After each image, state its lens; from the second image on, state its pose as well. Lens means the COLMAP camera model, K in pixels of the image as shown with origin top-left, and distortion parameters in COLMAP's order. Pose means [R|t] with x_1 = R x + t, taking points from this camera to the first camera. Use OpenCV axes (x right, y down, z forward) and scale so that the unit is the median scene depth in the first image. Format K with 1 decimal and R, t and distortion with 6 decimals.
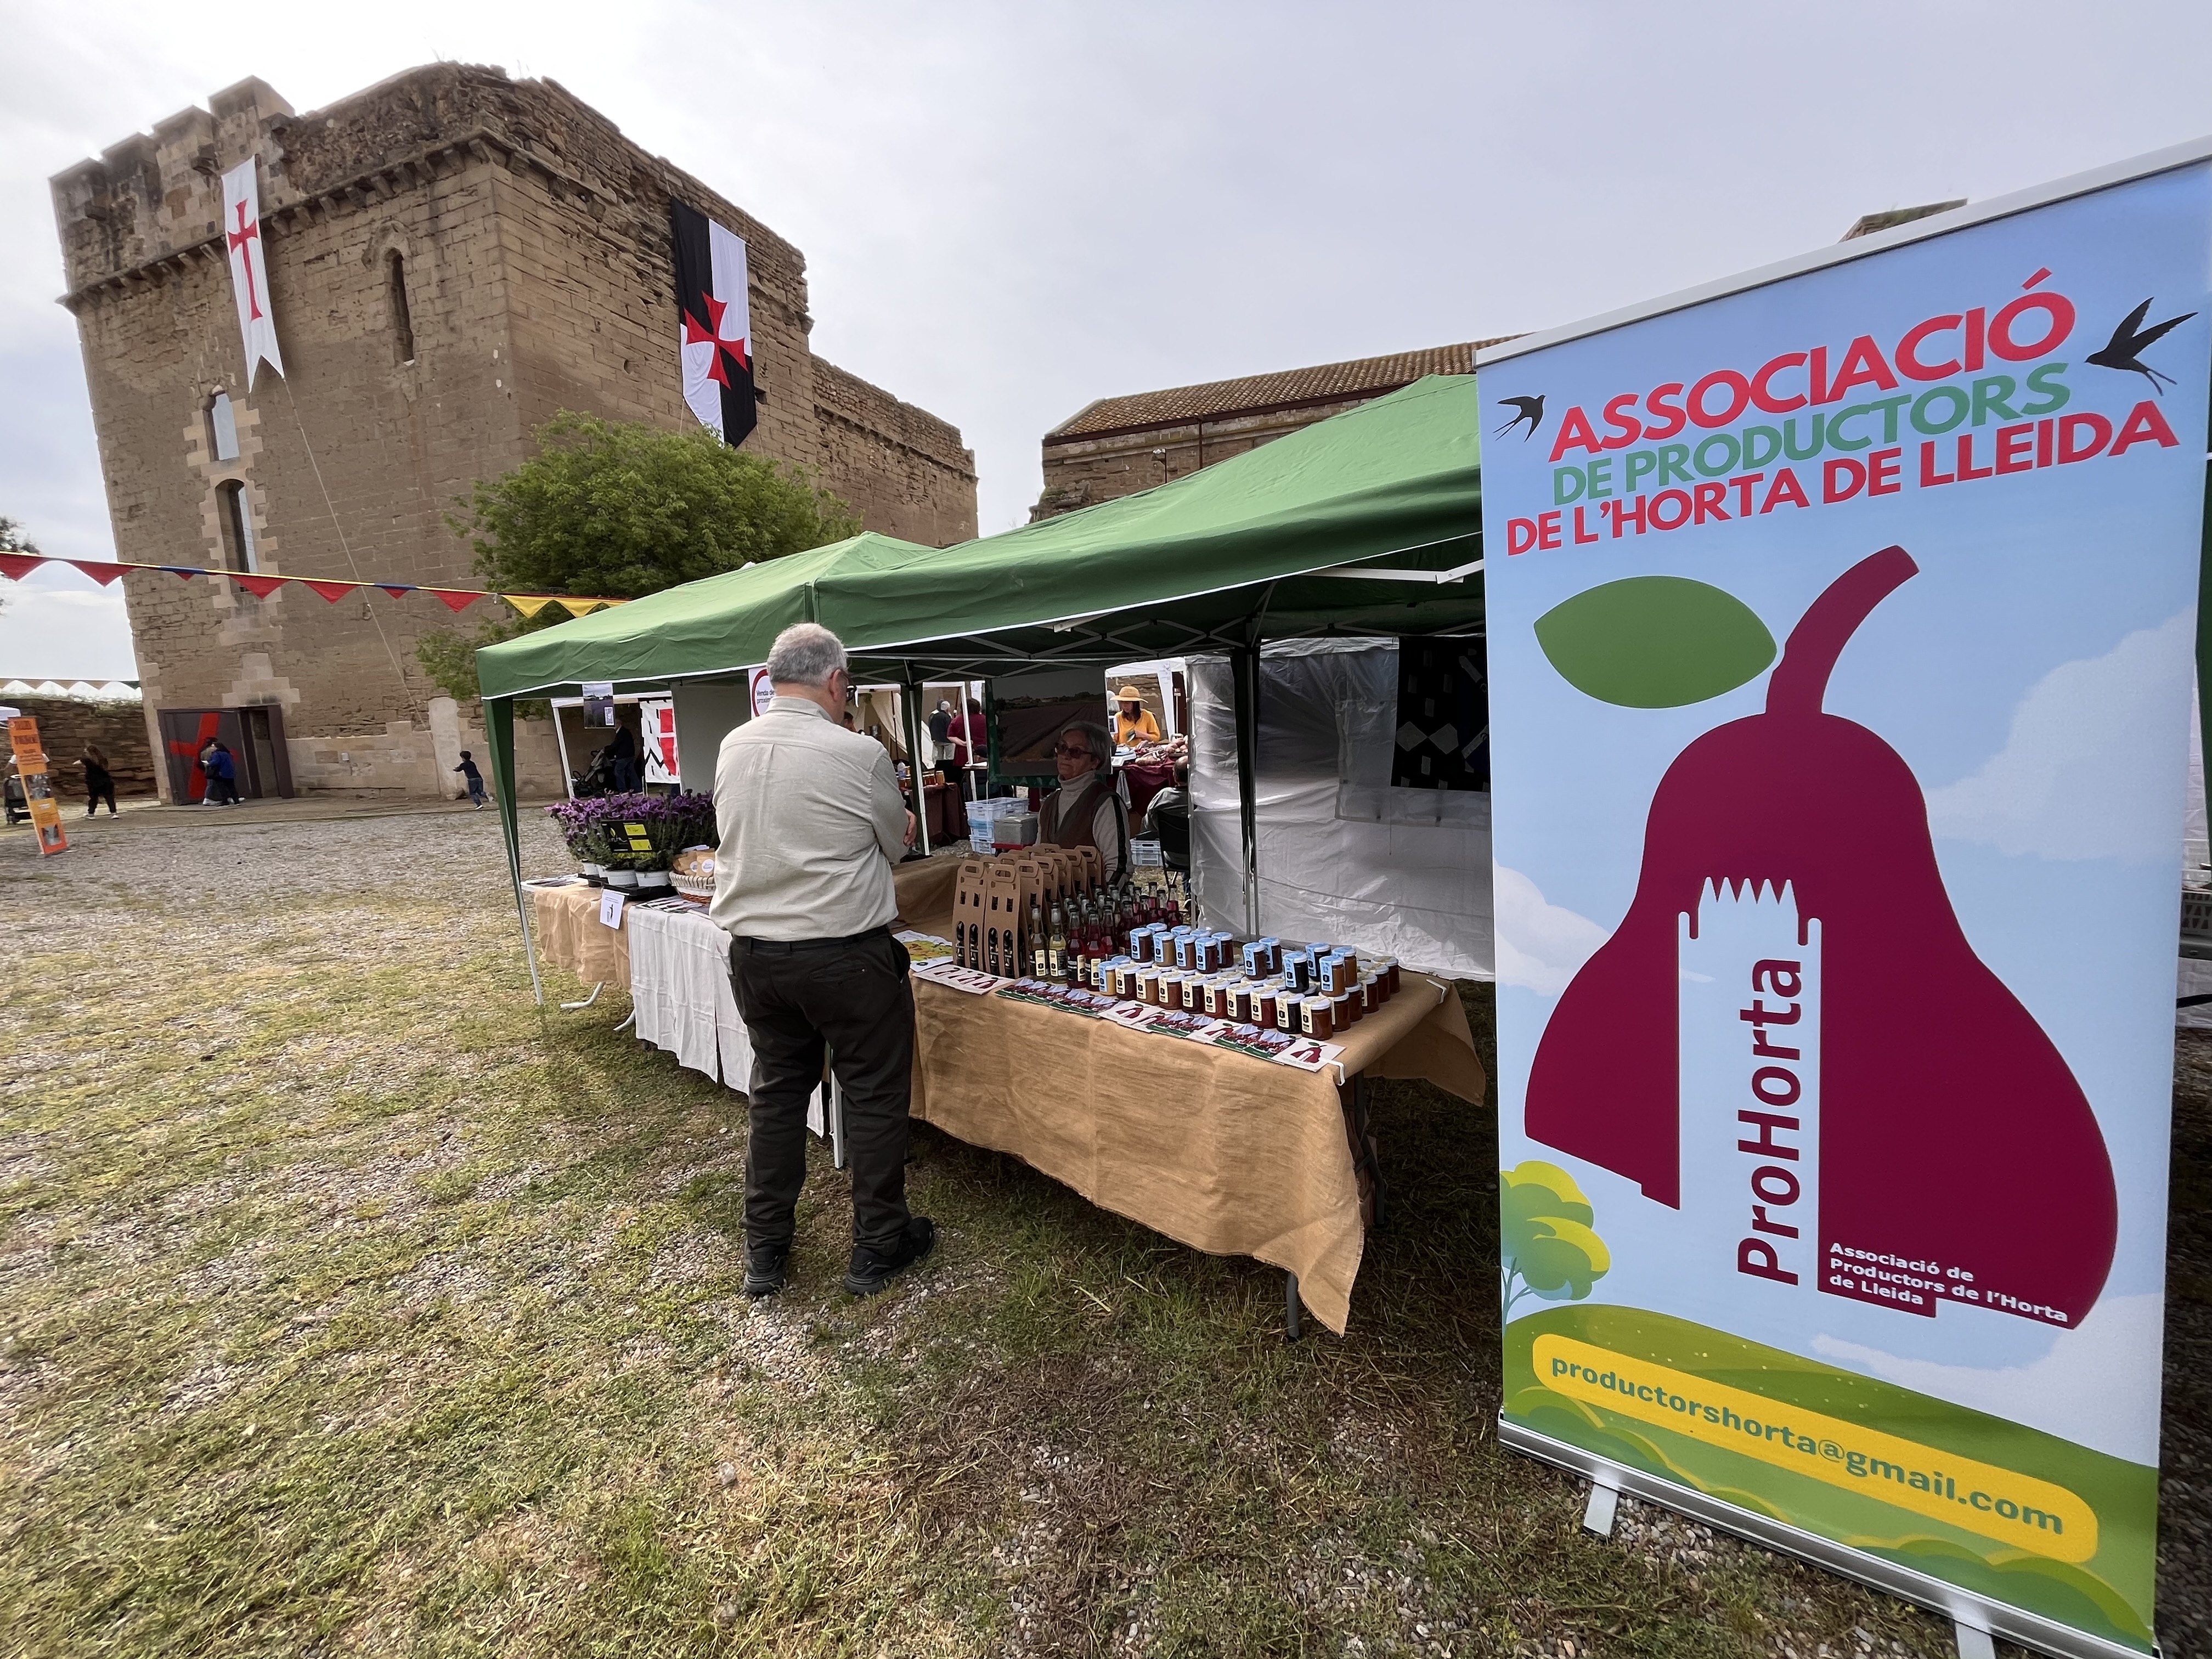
lens RADIAL K [[875.1, 0, 1106.0], [0, 875.1, 829.5], [0, 0, 1]] dist [-0.011974, 0.000140]
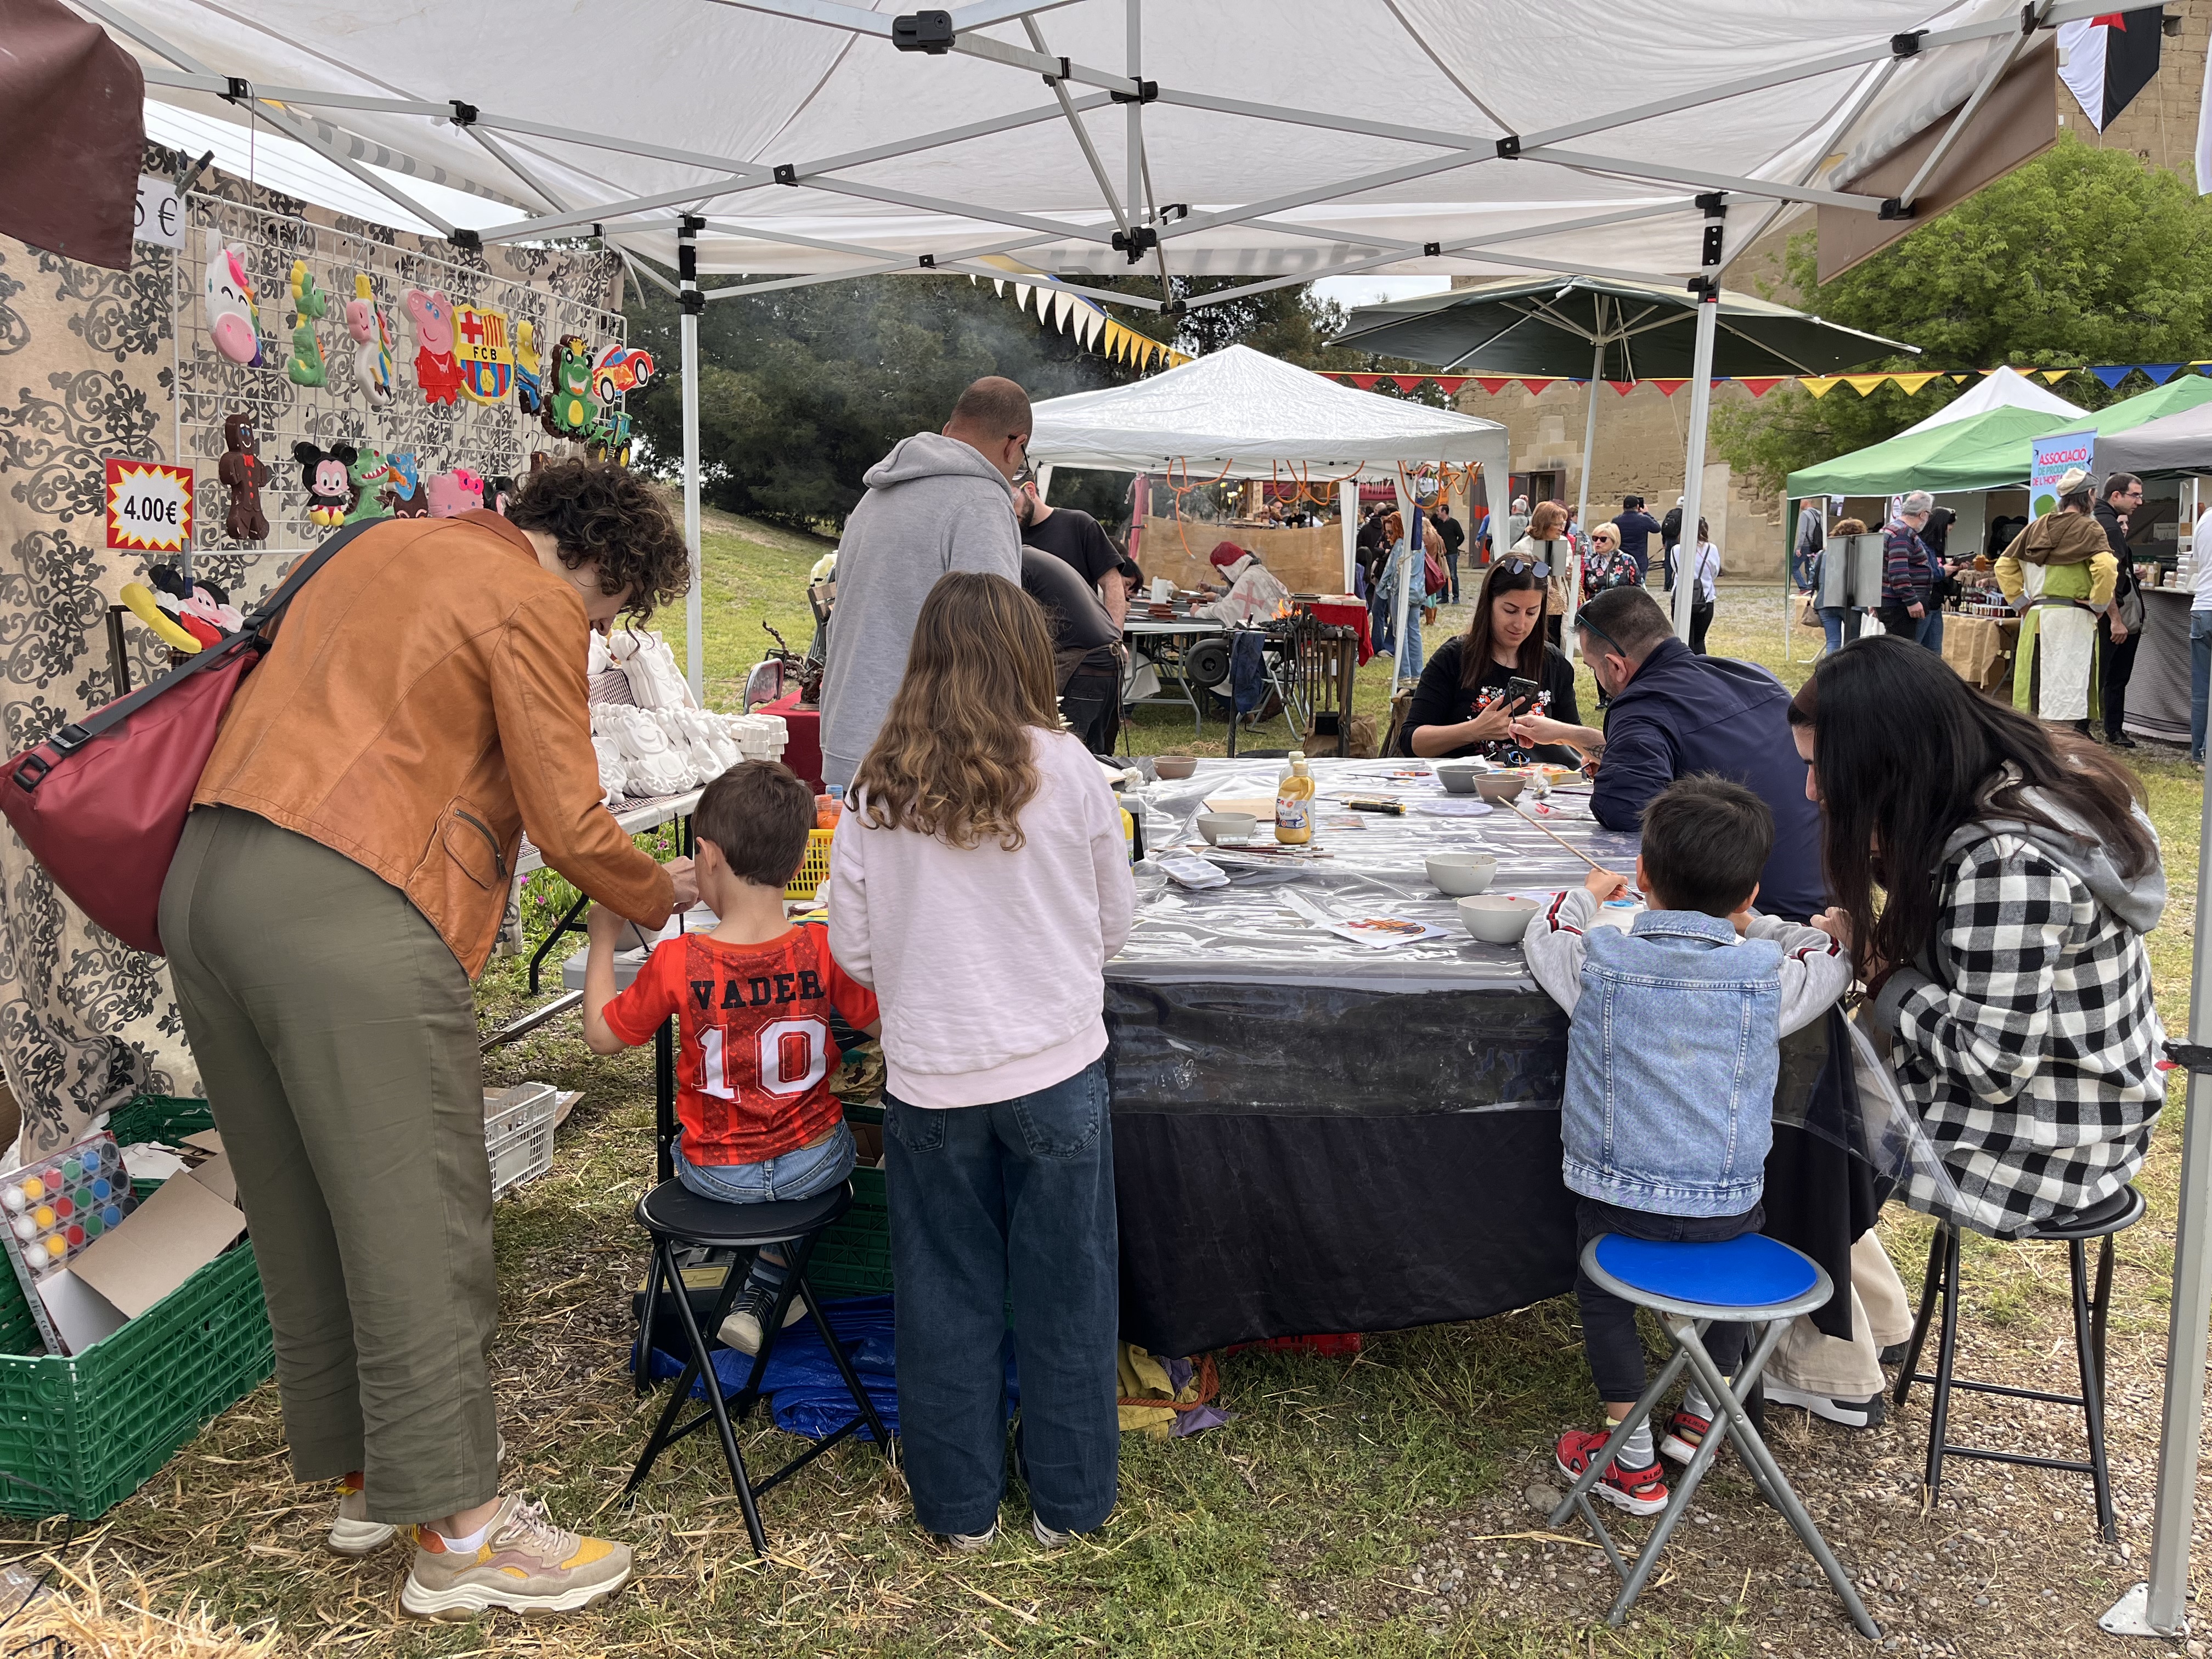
lens RADIAL K [[1661.3, 0, 1106.0], [0, 1661.3, 829.5], [0, 0, 1]] dist [0.049090, -0.087075]
pose [[0.567160, 0.180238, -0.803644, 0.342130], [-0.115825, 0.983519, 0.138837, 0.054561], [0.815423, 0.014339, 0.578688, -0.519353]]
